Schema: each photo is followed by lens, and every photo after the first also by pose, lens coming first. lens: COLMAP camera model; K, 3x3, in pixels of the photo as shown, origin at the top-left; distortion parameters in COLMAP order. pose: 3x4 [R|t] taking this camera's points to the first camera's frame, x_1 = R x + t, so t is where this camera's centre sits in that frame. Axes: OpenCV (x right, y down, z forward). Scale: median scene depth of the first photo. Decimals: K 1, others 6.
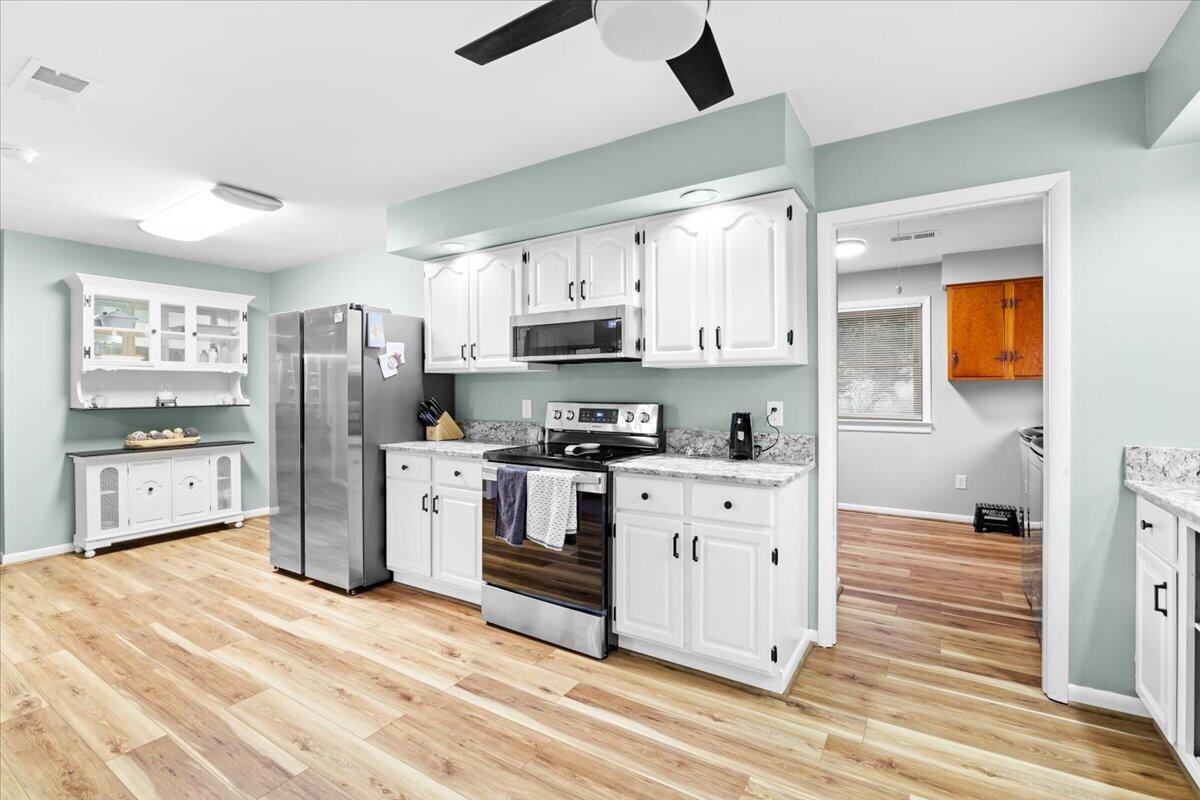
lens RADIAL K [[547.4, 0, 603.5], [0, 547.4, 391.4], [0, 0, 1]] dist [-0.000061, -0.000422]
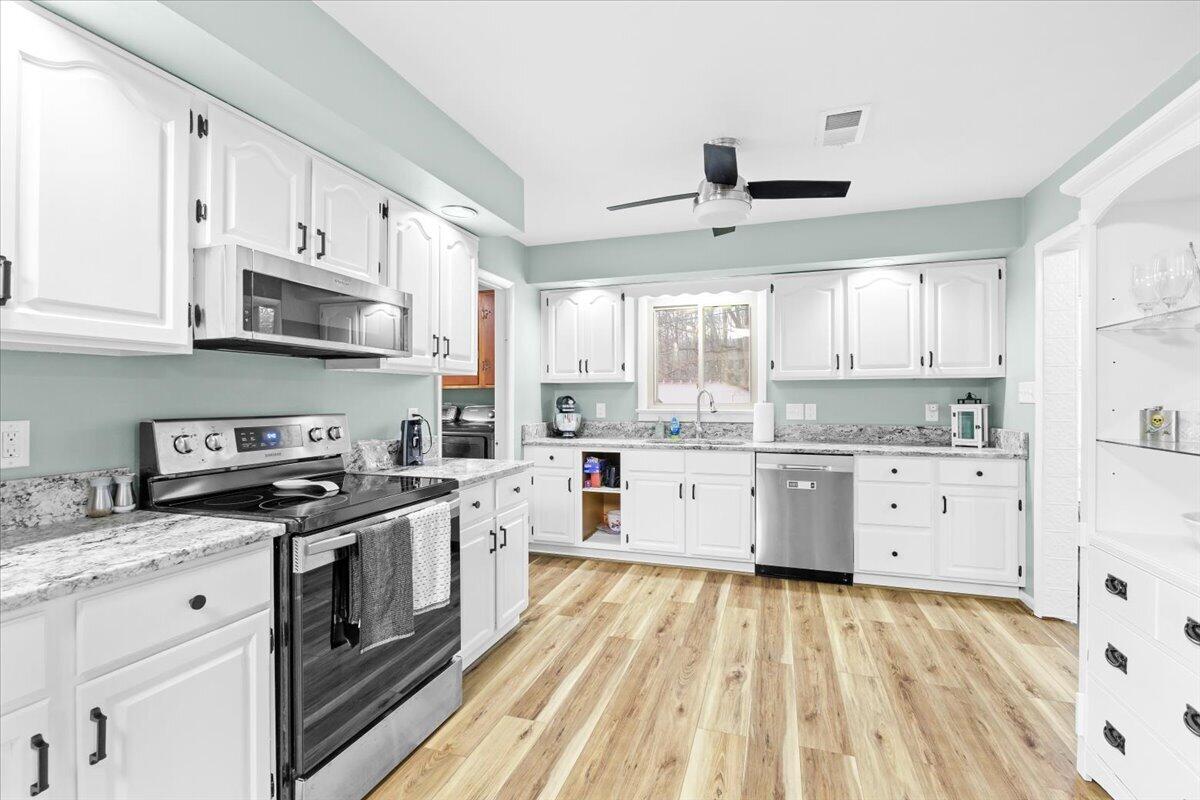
lens RADIAL K [[547.4, 0, 605.2], [0, 547.4, 398.1], [0, 0, 1]] dist [-0.000061, -0.000422]
pose [[-0.257474, 0.002357, 0.966282, -1.103855], [0.006569, 0.999978, -0.000688, 0.003347], [-0.966263, 0.006170, -0.257484, 1.219189]]
